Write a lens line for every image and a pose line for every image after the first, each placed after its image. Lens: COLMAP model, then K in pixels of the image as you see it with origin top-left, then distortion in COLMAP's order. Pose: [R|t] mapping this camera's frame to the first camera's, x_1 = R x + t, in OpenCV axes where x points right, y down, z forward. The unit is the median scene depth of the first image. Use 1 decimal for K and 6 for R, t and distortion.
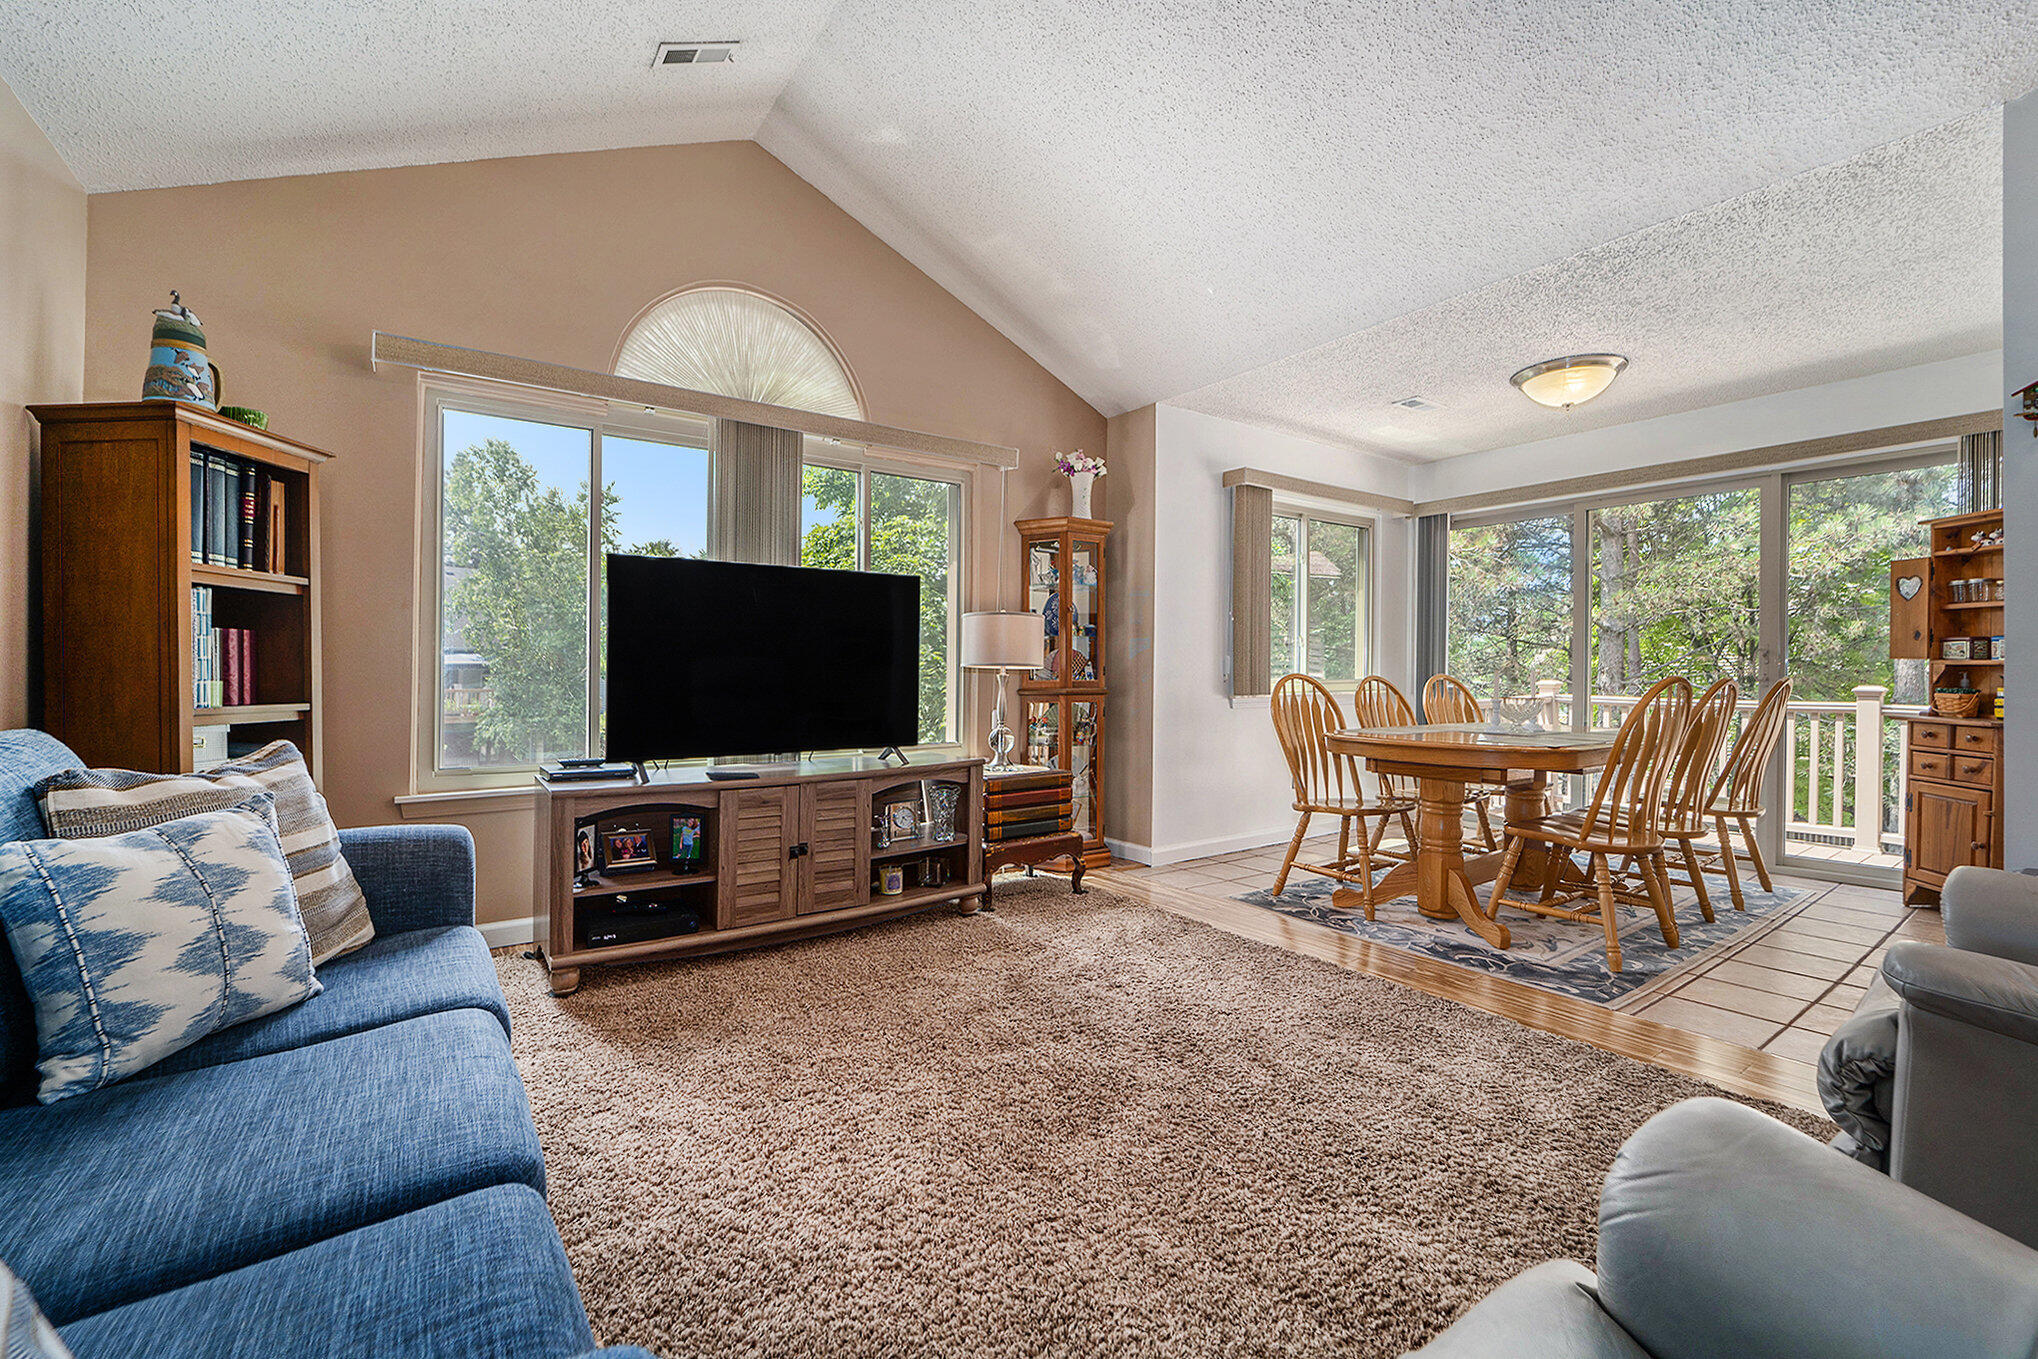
lens RADIAL K [[845.8, 0, 1021.0], [0, 845.8, 676.0], [0, 0, 1]] dist [-0.022138, 0.000090]
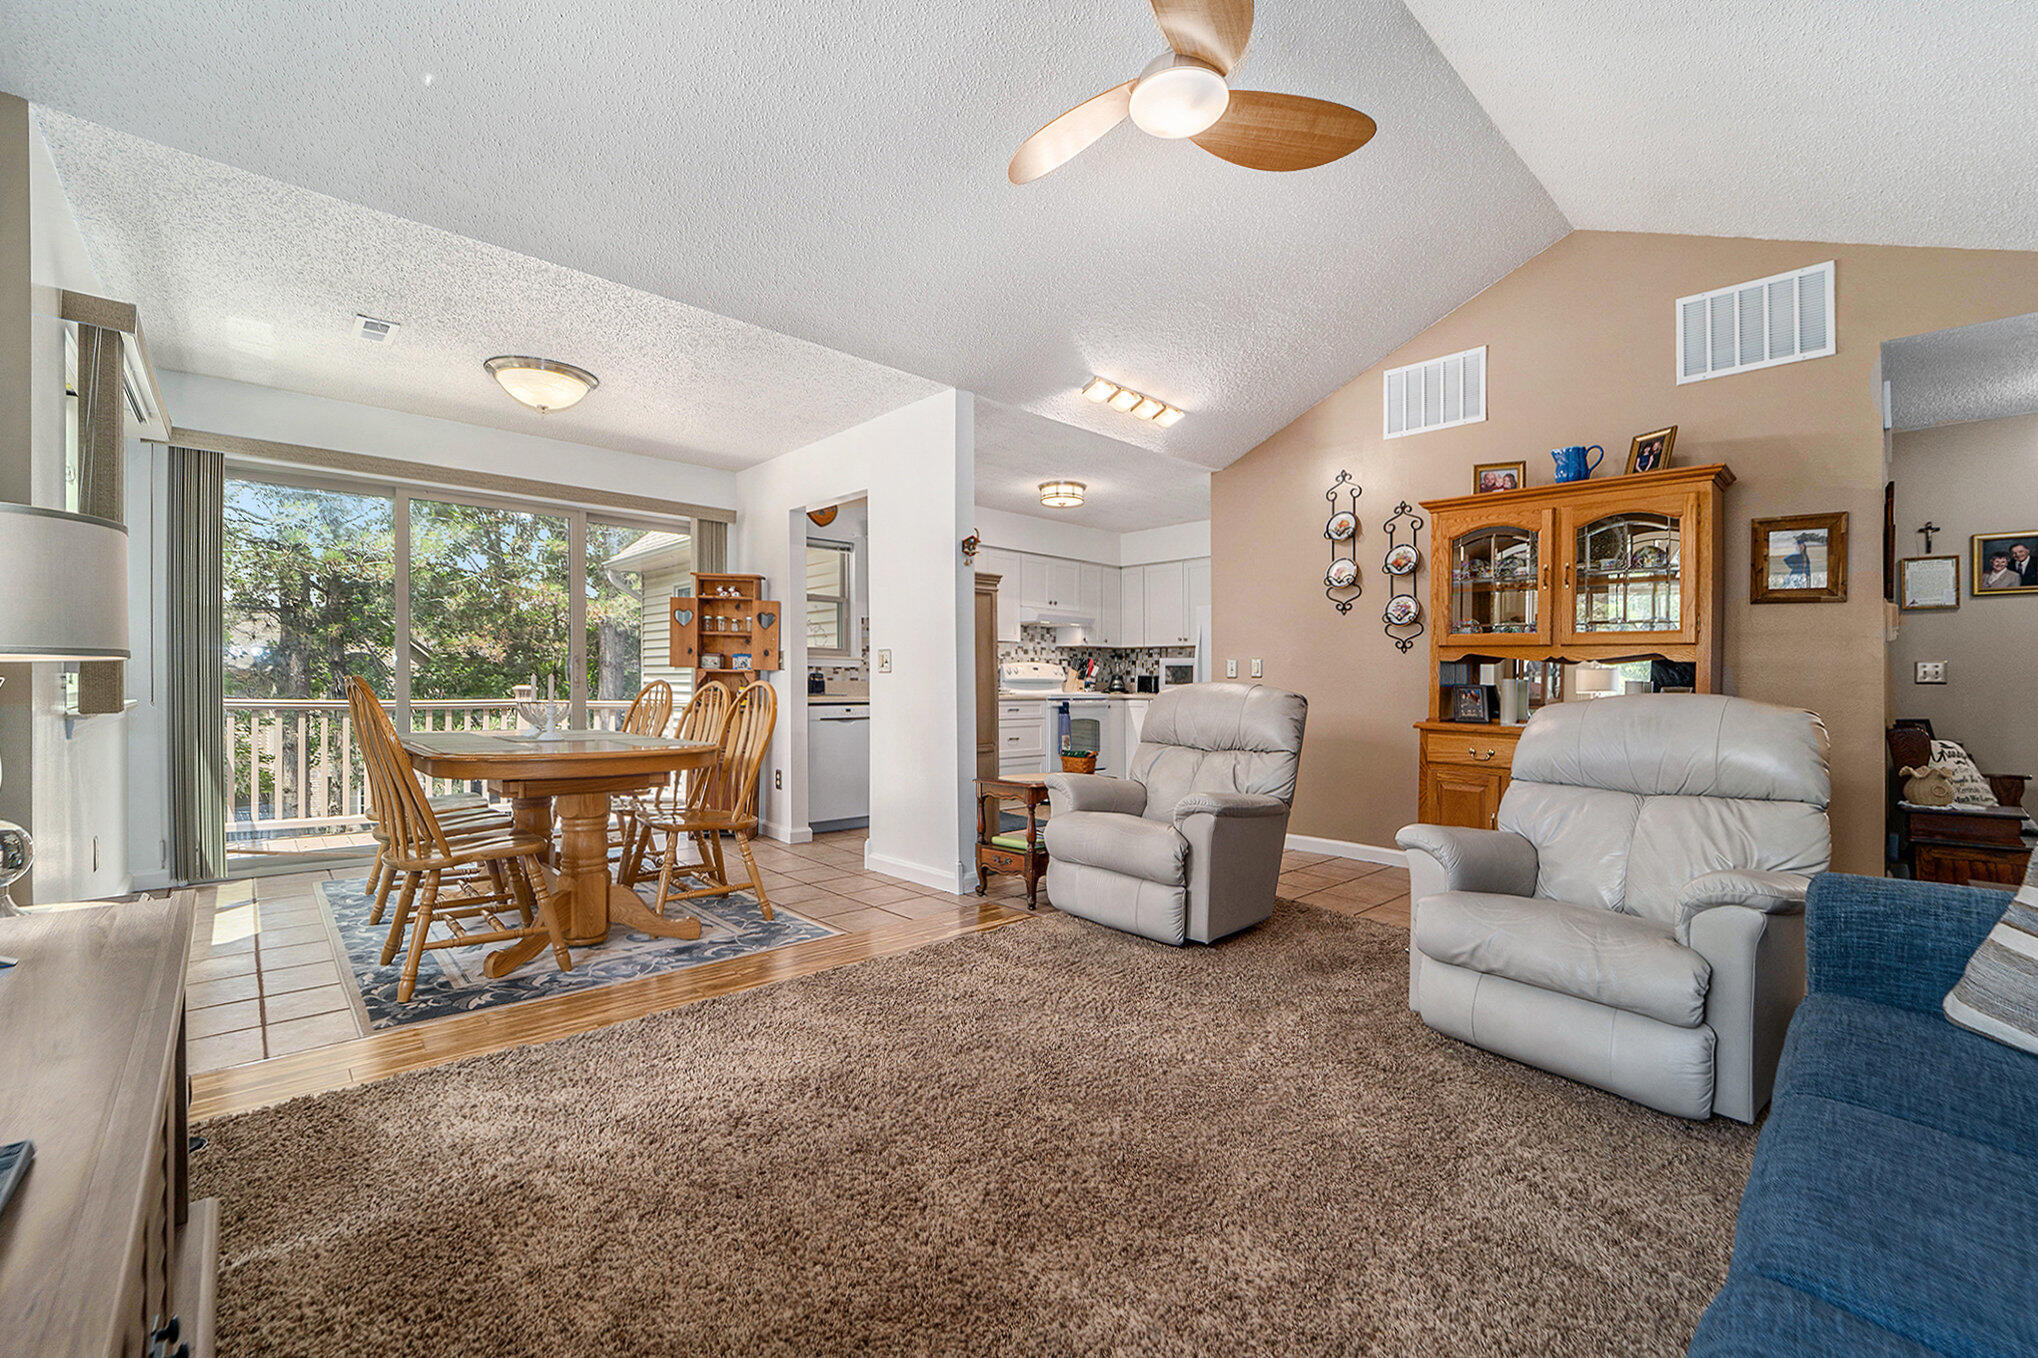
lens RADIAL K [[845.8, 0, 1021.2], [0, 845.8, 681.9], [0, 0, 1]] dist [-0.022138, 0.000090]
pose [[-0.133567, -0.005694, 0.991023, -0.492724], [-0.008802, 0.999951, 0.004559, -0.007720], [-0.991001, -0.008114, -0.133611, 0.677561]]
